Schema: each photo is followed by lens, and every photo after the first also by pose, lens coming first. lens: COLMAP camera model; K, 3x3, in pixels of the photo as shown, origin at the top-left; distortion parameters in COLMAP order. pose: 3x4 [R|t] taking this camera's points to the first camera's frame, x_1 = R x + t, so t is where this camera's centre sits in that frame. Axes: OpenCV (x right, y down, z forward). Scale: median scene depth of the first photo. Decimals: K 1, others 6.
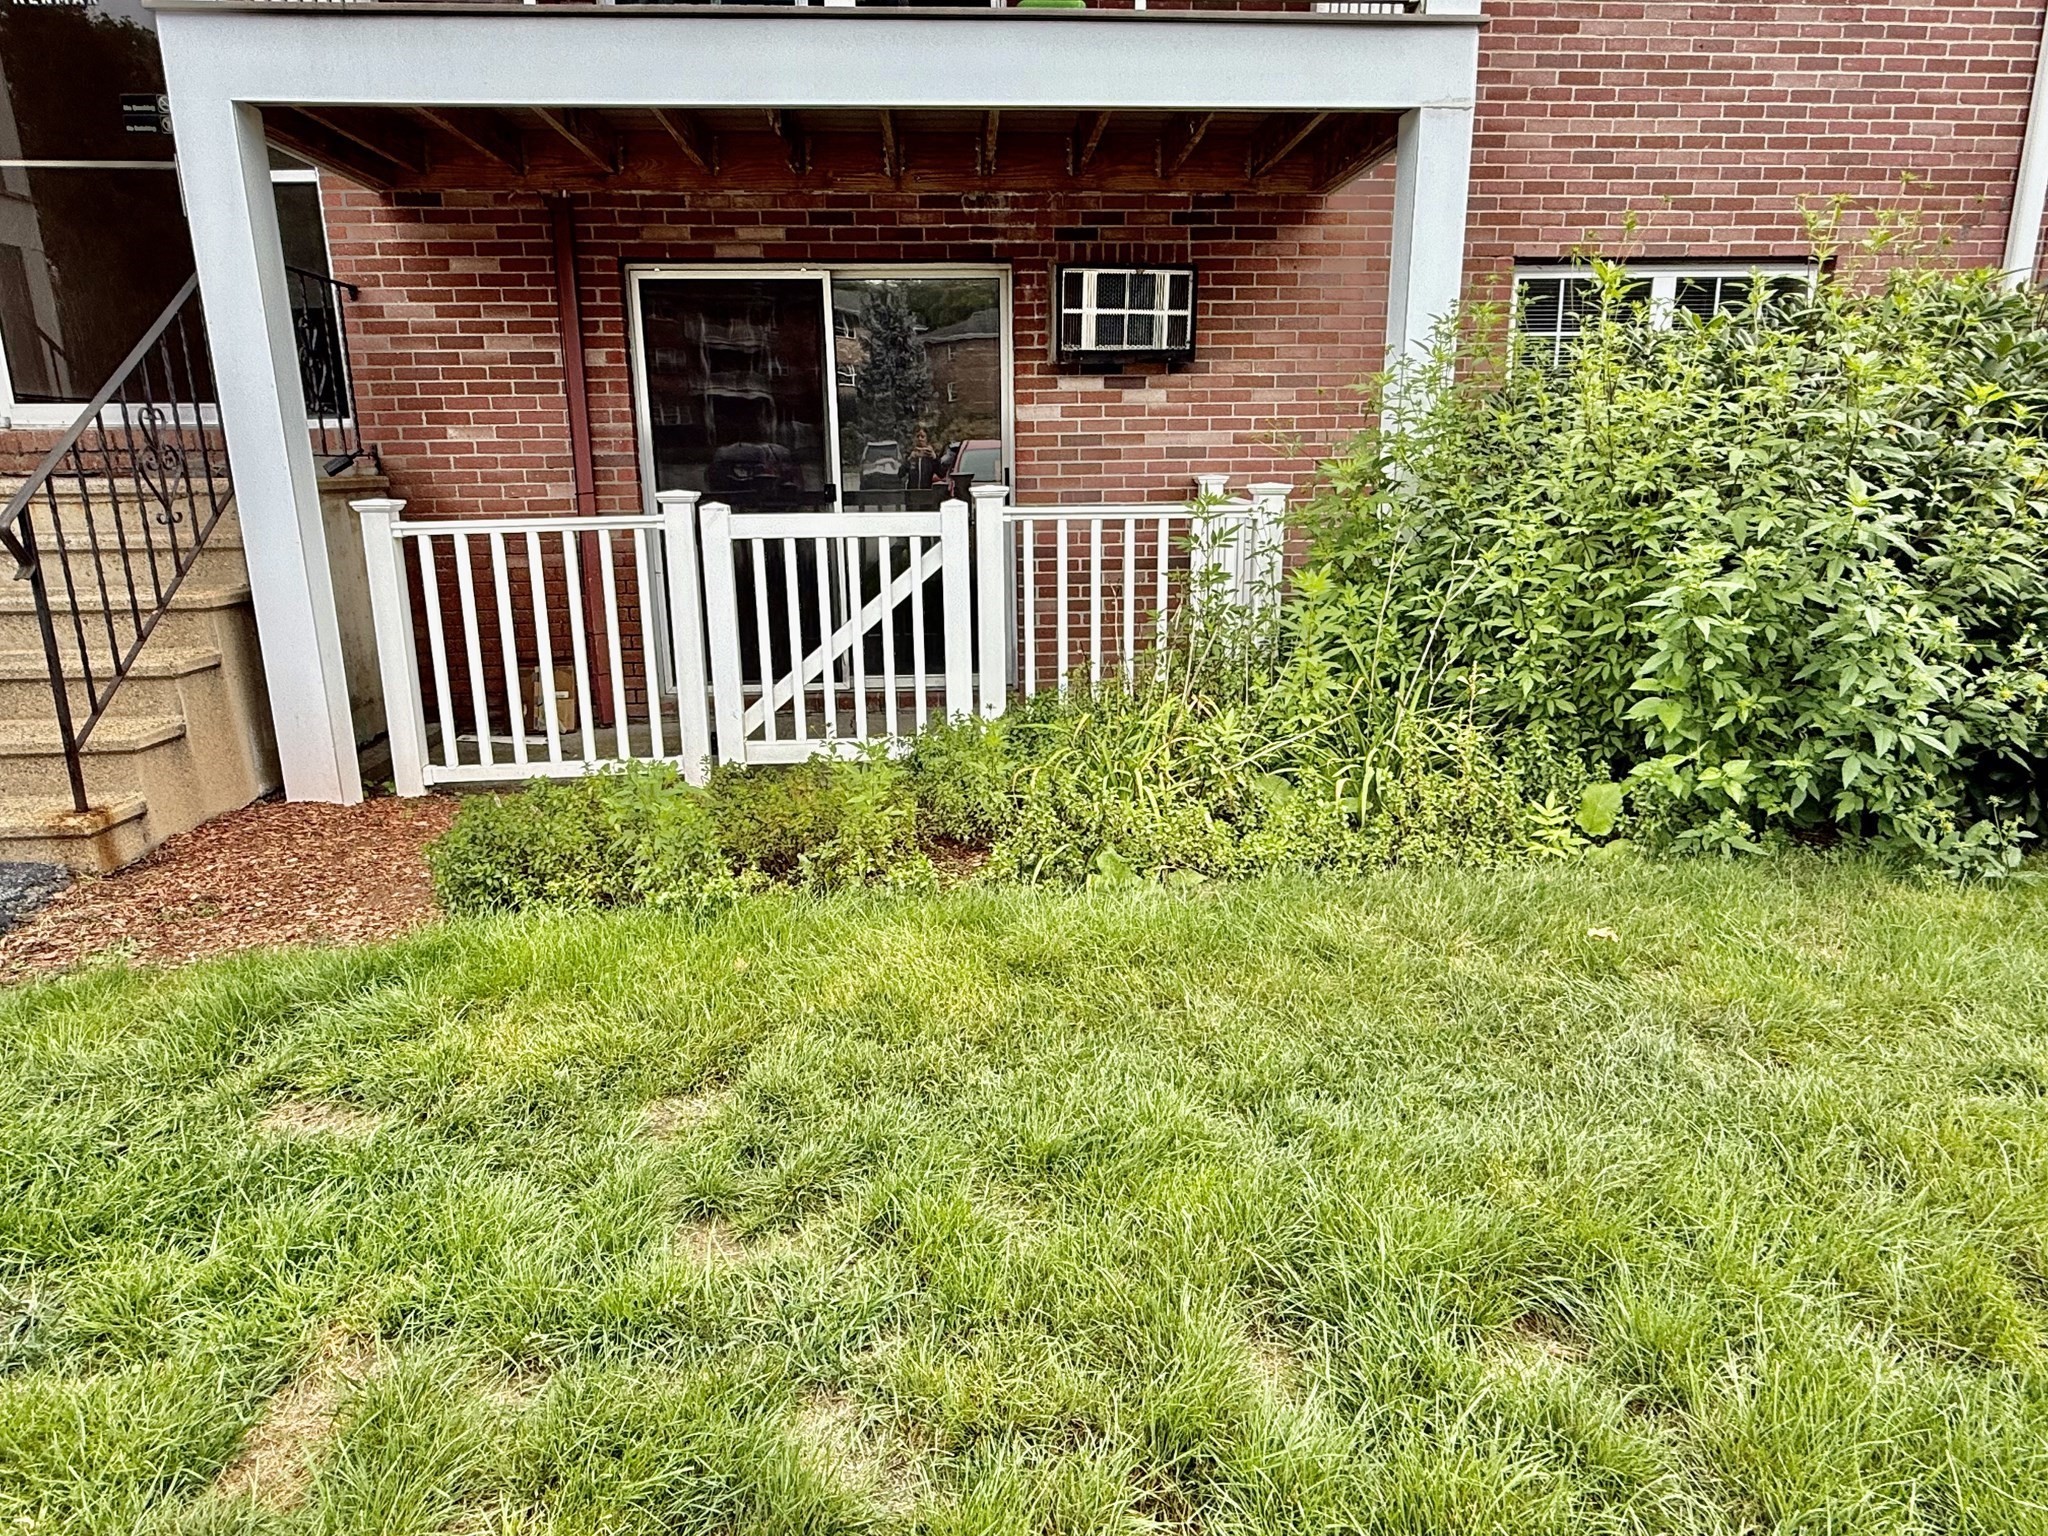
lens RADIAL K [[1242.1, 0, 1024.4], [0, 1242.1, 763.9], [0, 0, 1]] dist [0.019059, 0.005682]
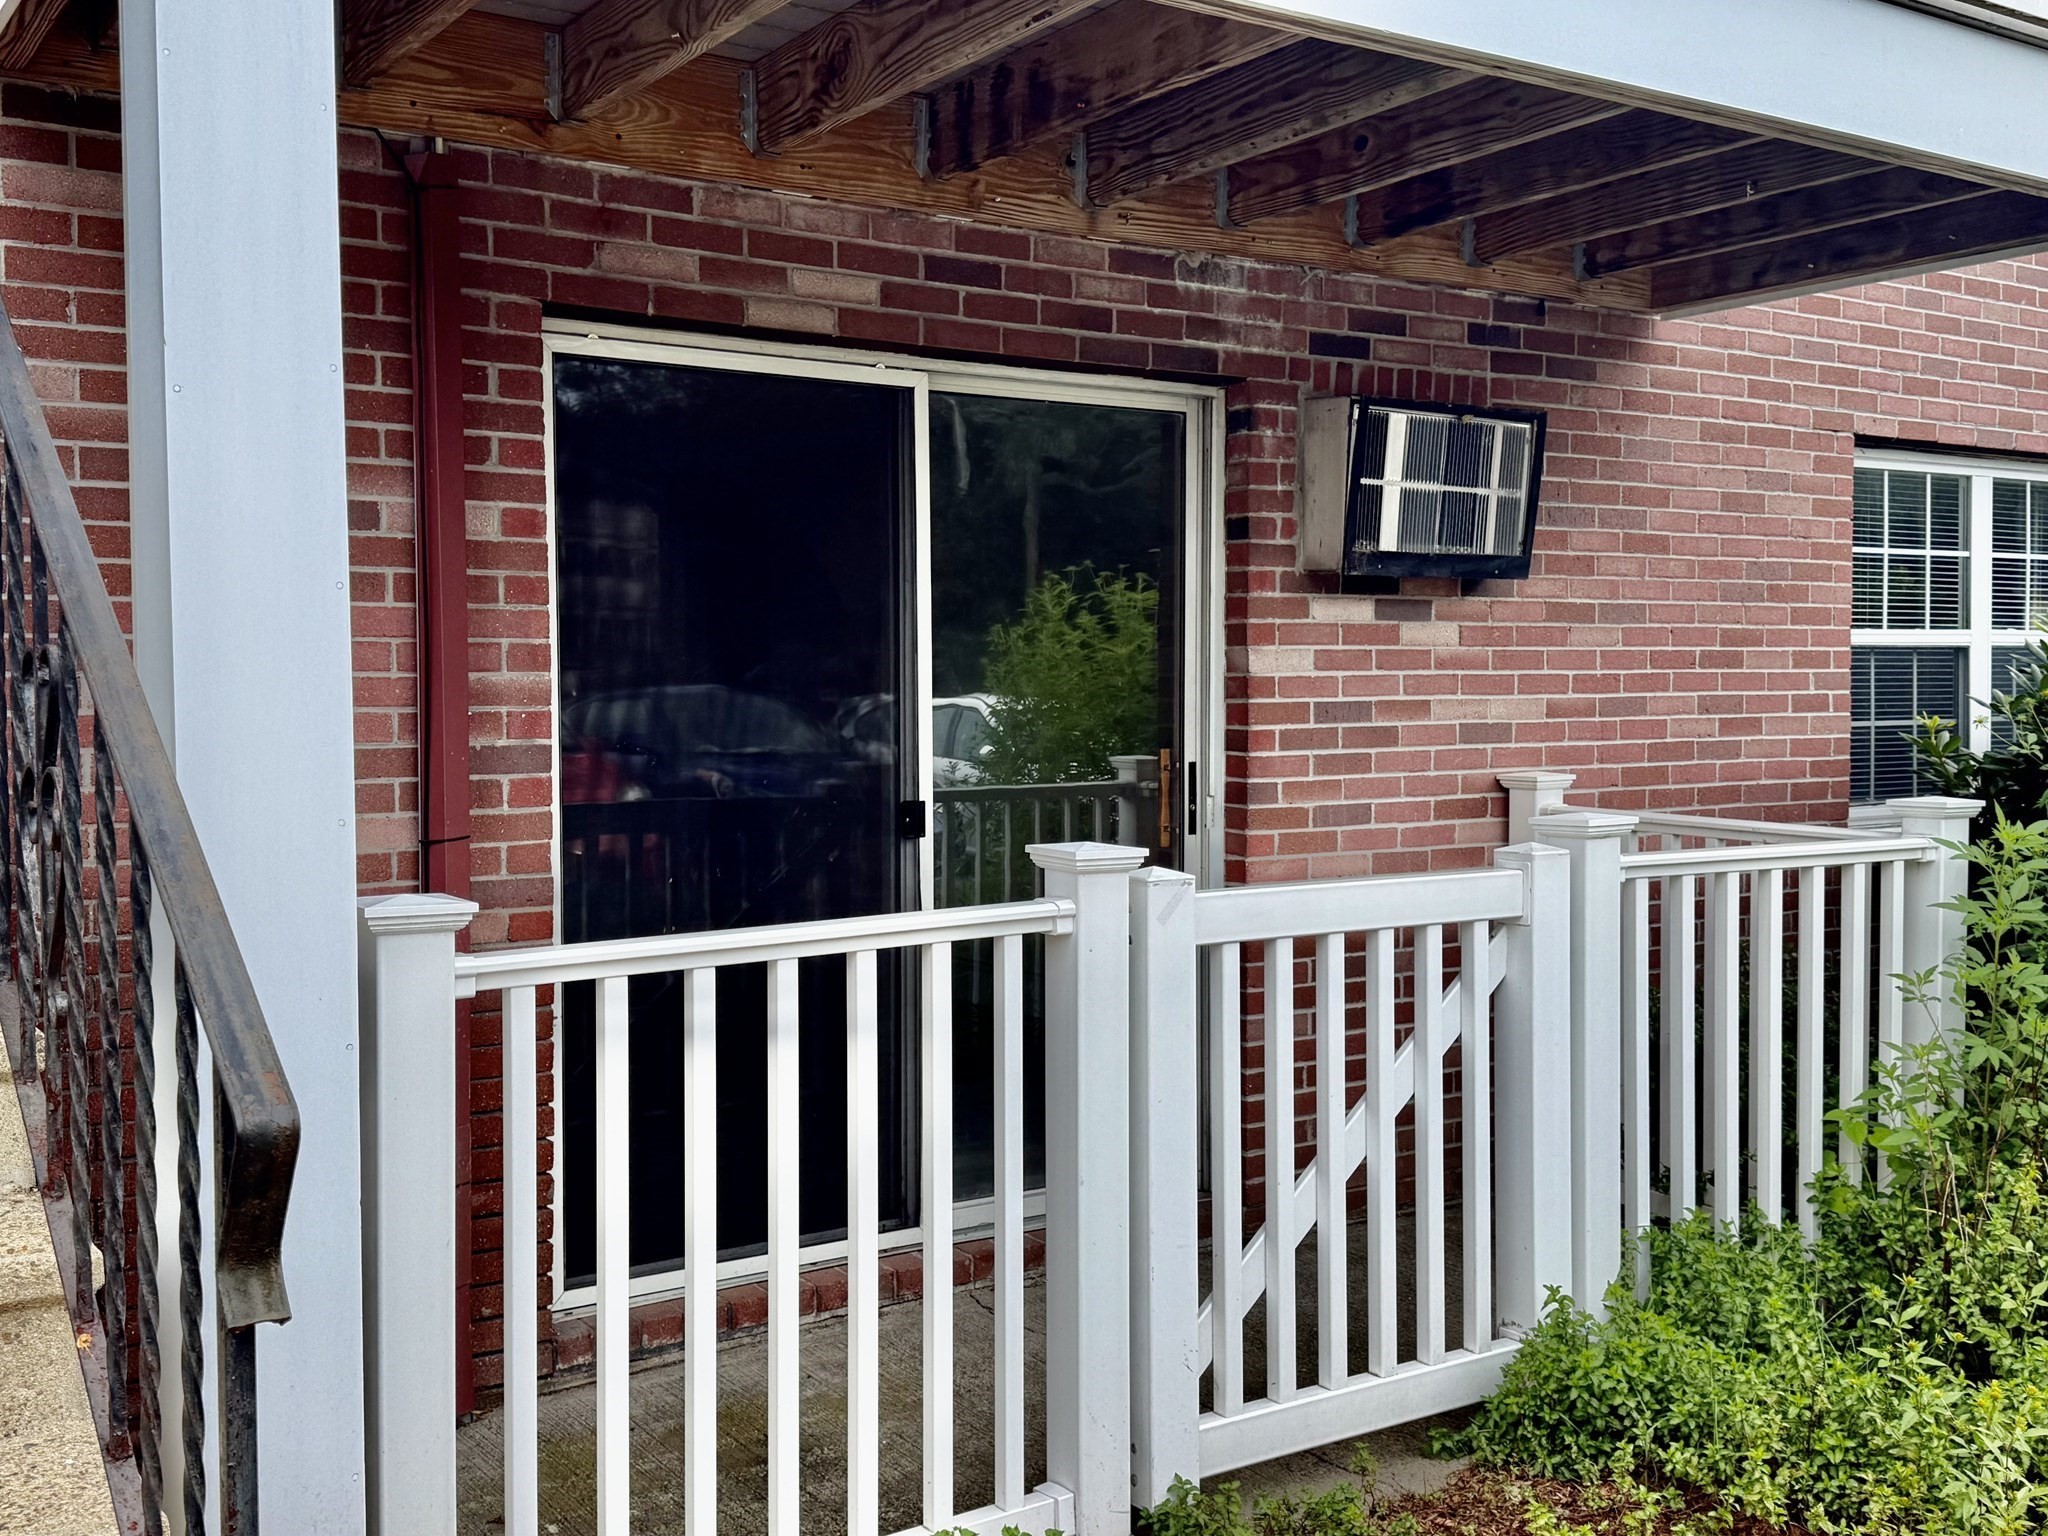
lens RADIAL K [[2131.7, 0, 1025.6], [0, 2131.7, 777.4], [0, 0, 1]] dist [0.156318, 0.000000]
pose [[0.847050, -0.017629, 0.531221, -0.577838], [0.124189, 0.978350, -0.165557, -0.102752], [-0.516801, 0.206207, 0.830900, 0.330922]]
